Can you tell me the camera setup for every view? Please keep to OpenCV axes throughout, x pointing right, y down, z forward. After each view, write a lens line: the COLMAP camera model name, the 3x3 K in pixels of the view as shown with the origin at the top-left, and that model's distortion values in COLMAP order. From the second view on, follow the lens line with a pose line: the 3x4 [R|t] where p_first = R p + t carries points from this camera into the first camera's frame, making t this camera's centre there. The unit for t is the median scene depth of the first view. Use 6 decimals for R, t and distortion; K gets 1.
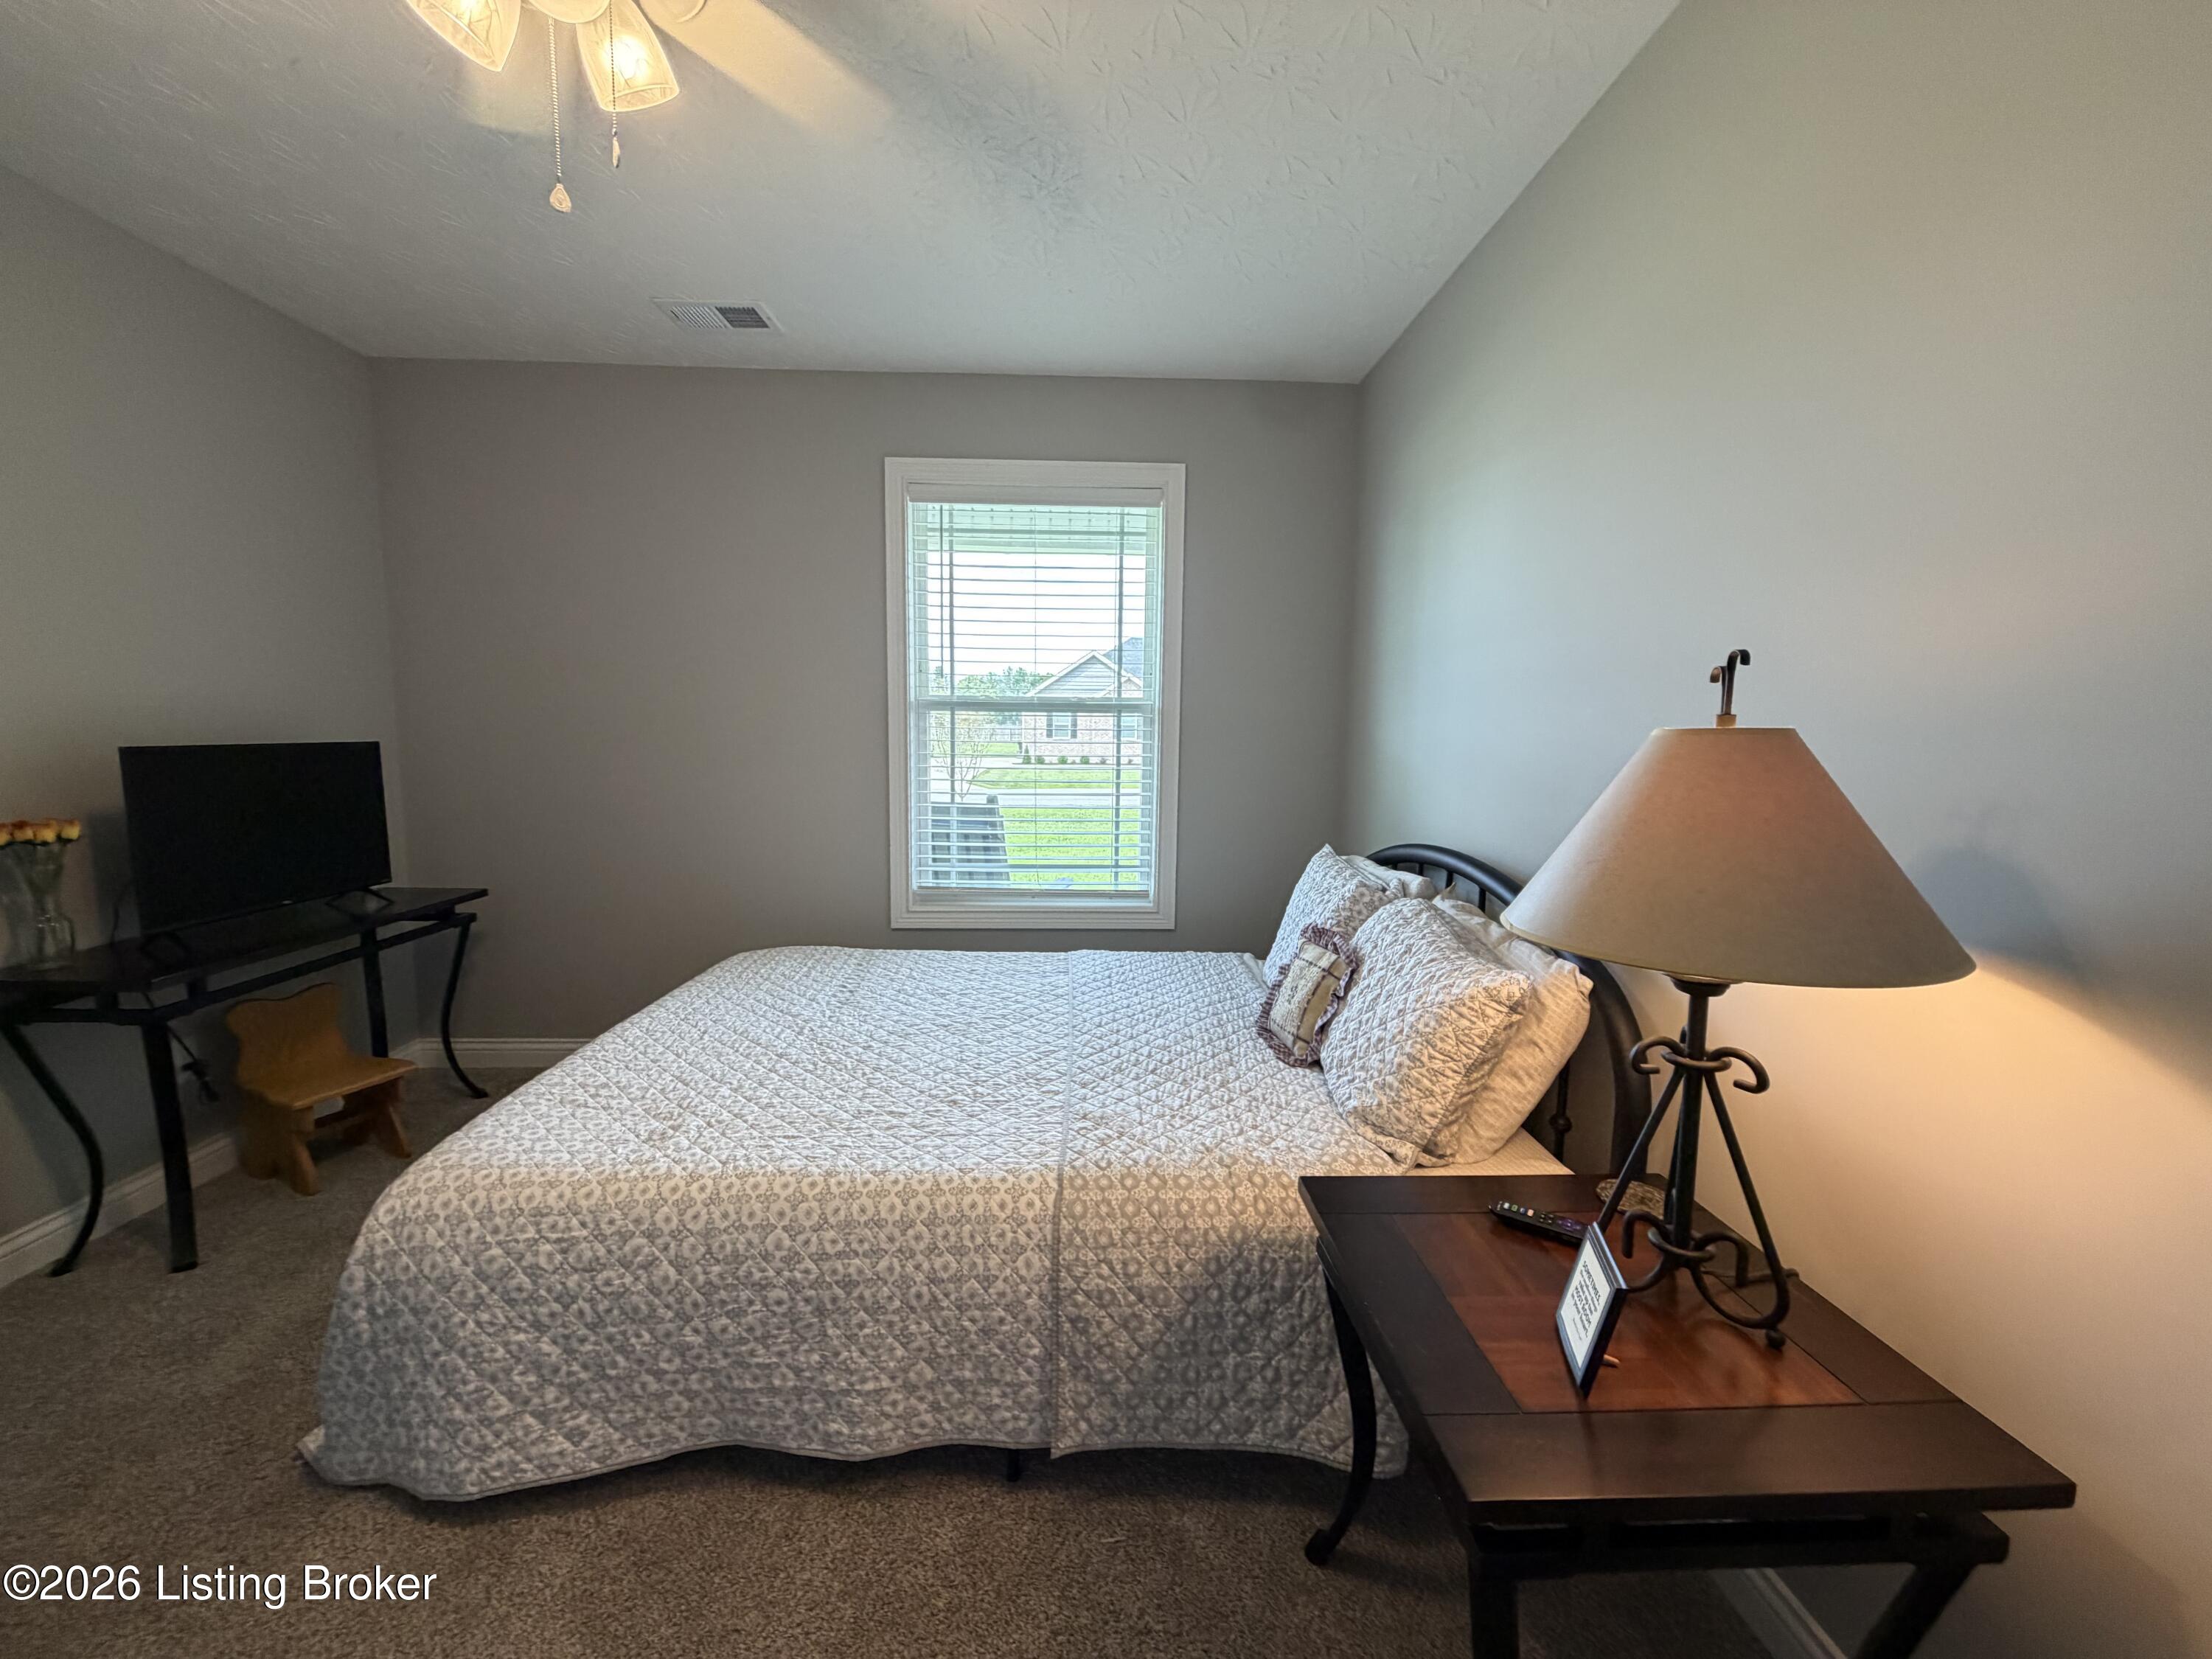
lens RADIAL K [[883.7, 0, 1104.2], [0, 883.7, 829.9], [0, 0, 1]] dist [-0.000374, 0.000261]
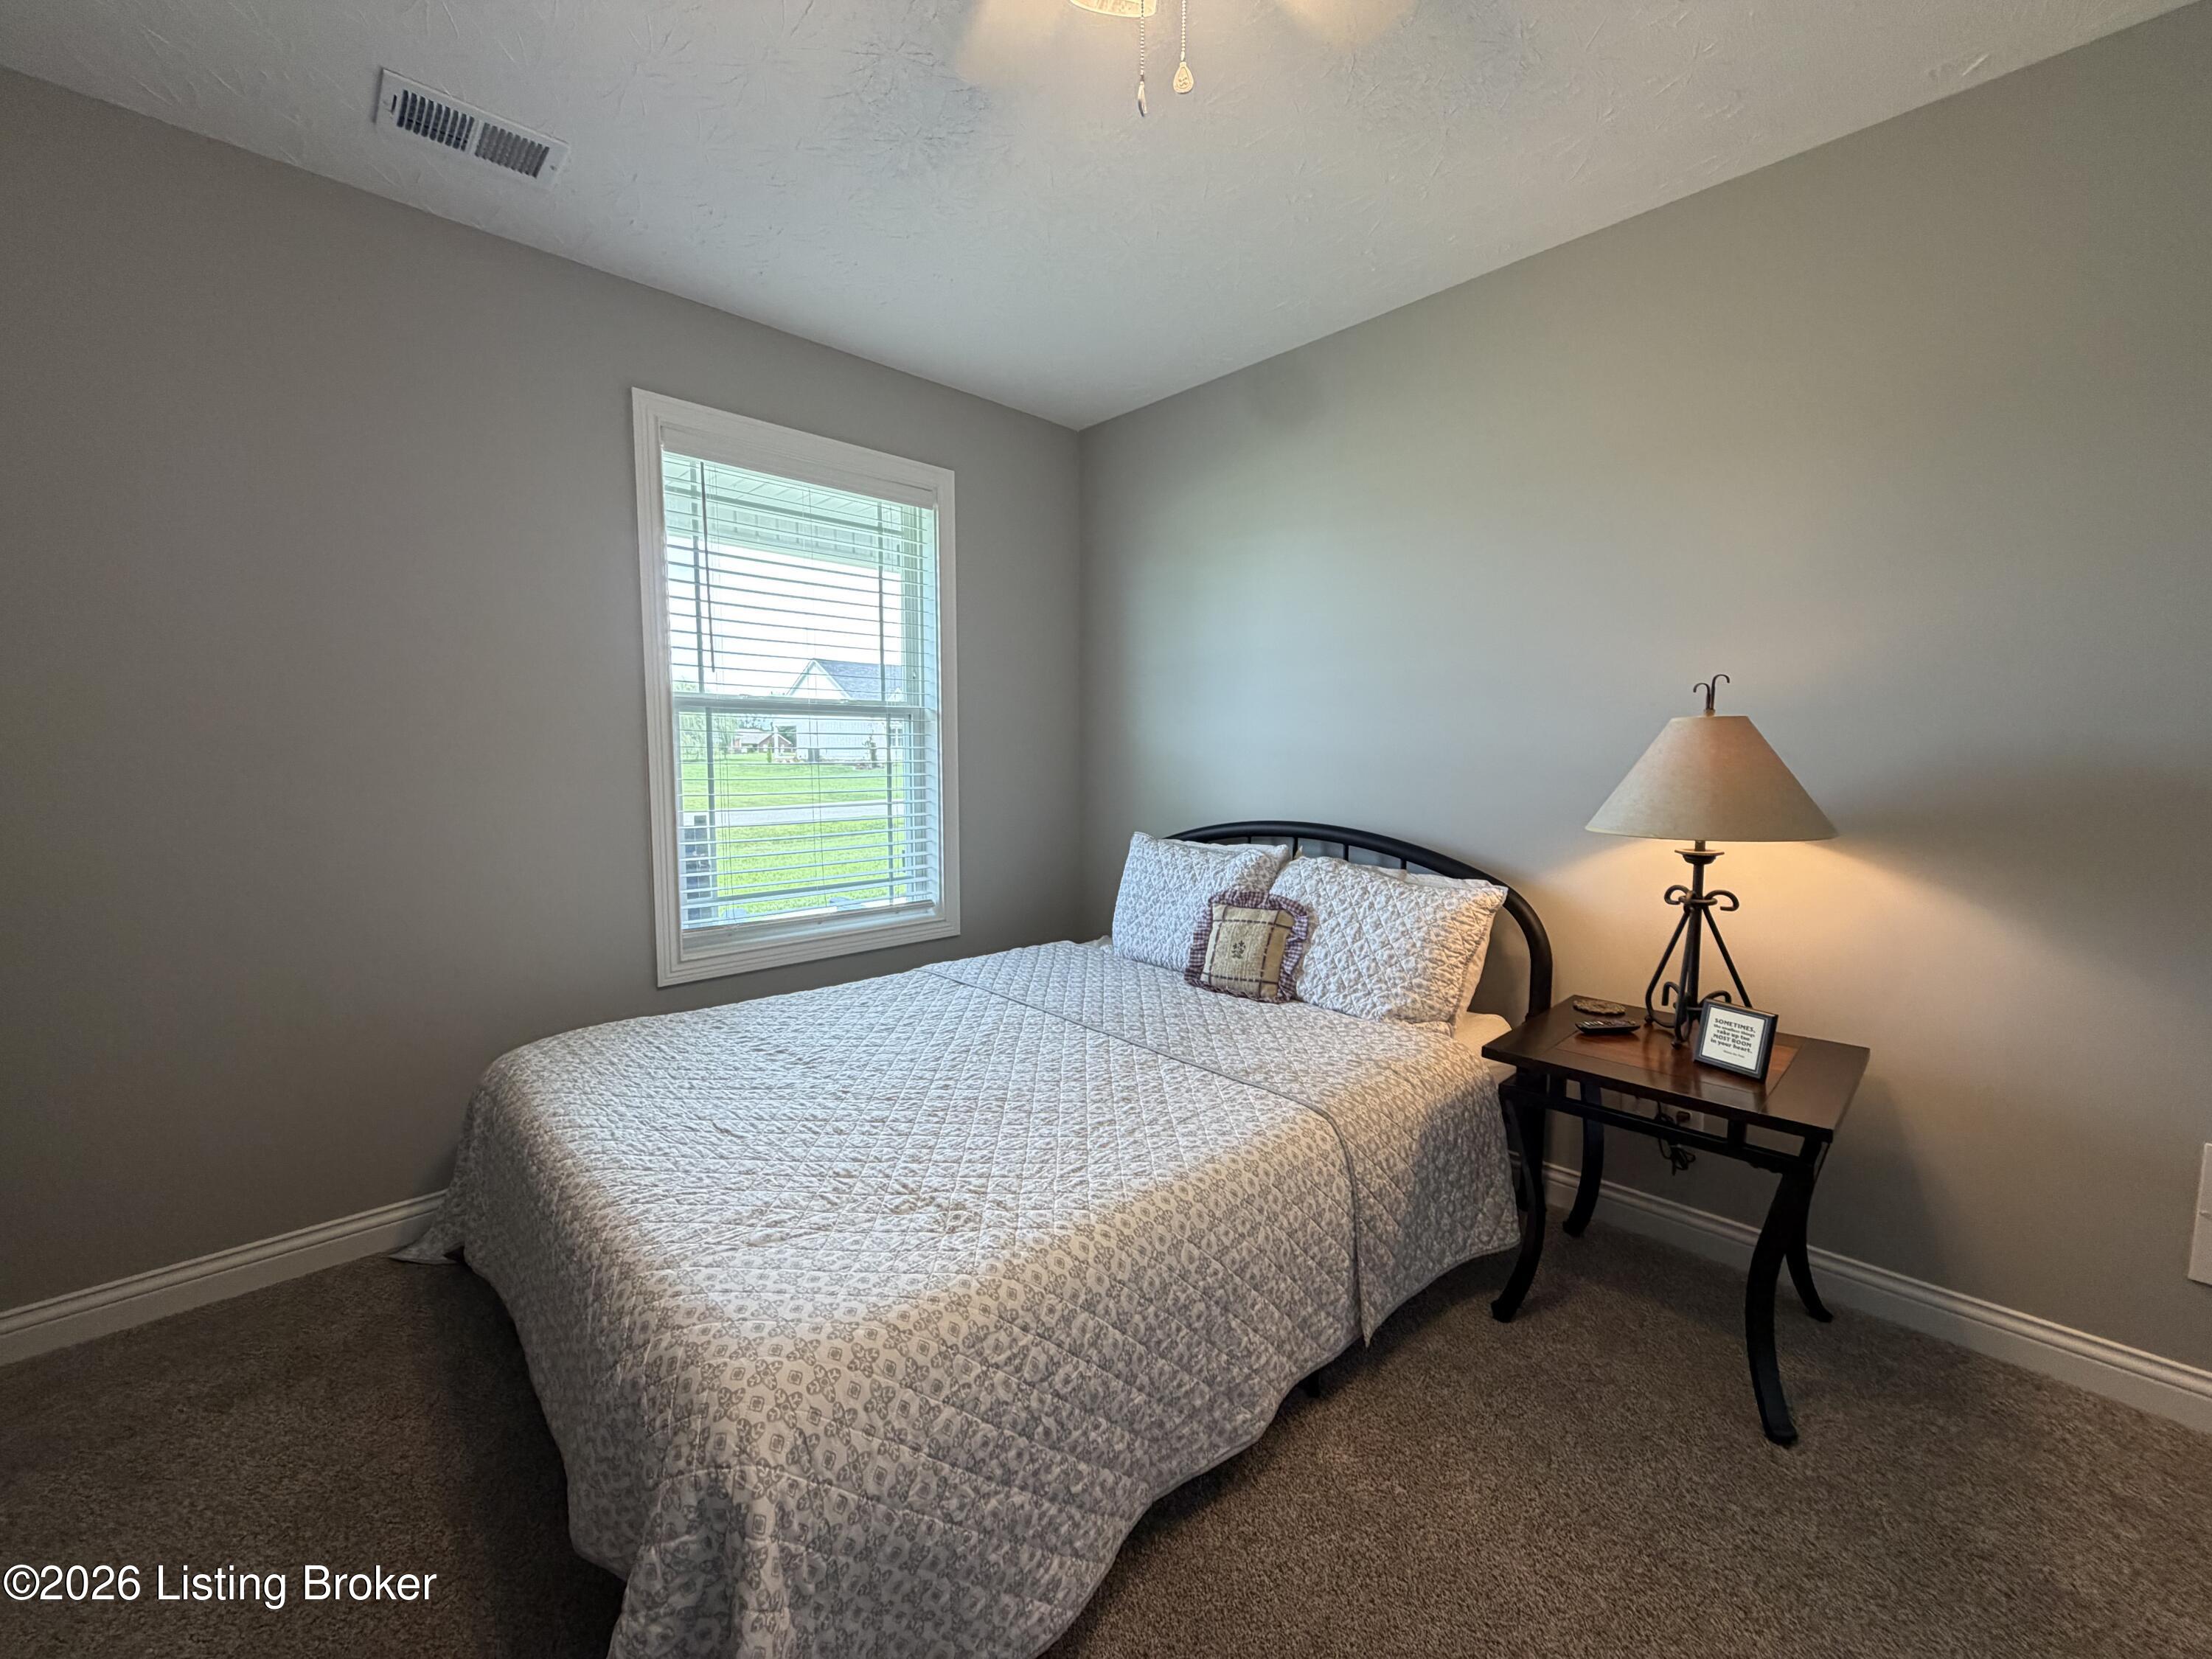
lens RADIAL K [[883.7, 0, 1111.1], [0, 883.7, 823.7], [0, 0, 1]] dist [-0.000374, 0.000261]
pose [[0.740608, -0.067567, 0.668532, -0.935619], [0.084943, 0.996364, 0.006599, -0.008494], [-0.666547, 0.051900, 0.743654, 0.294081]]
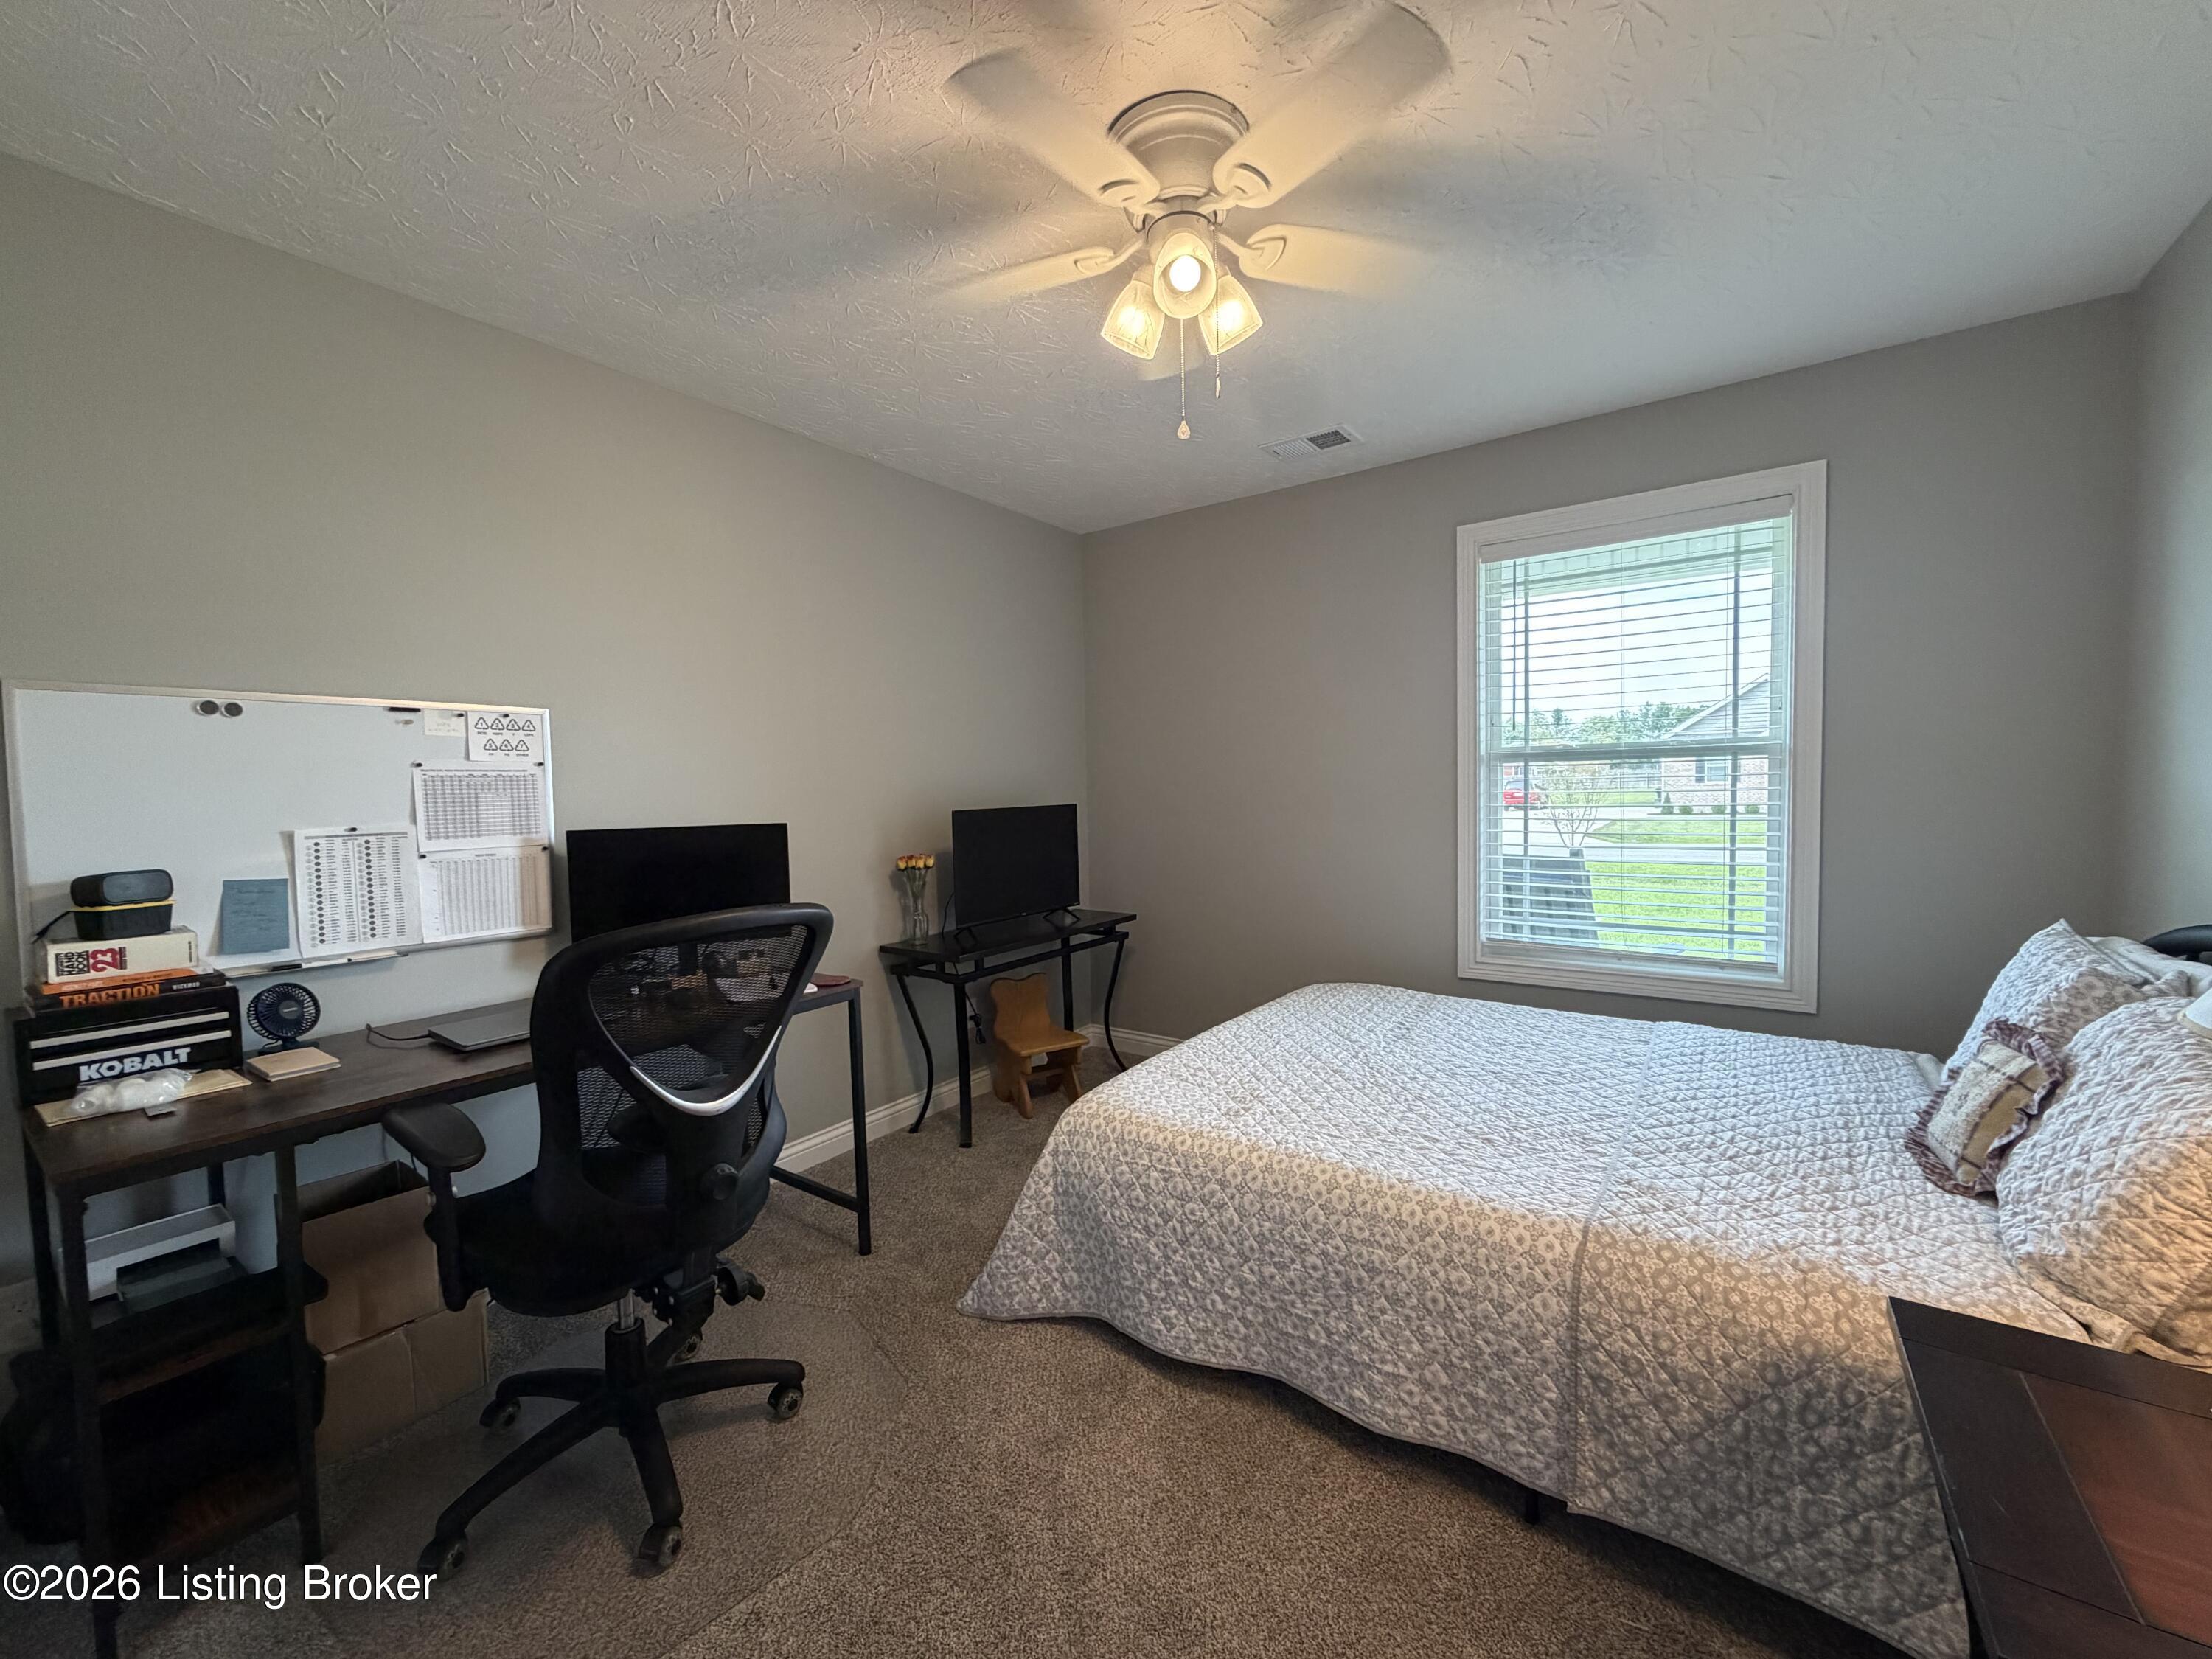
lens RADIAL K [[883.7, 0, 1100.3], [0, 883.7, 828.3], [0, 0, 1]] dist [-0.000374, 0.000261]
pose [[0.788878, -0.001628, -0.614548, 0.124399], [-0.036342, 0.998123, -0.049296, 0.010460], [0.613475, 0.061223, 0.787338, -0.138539]]
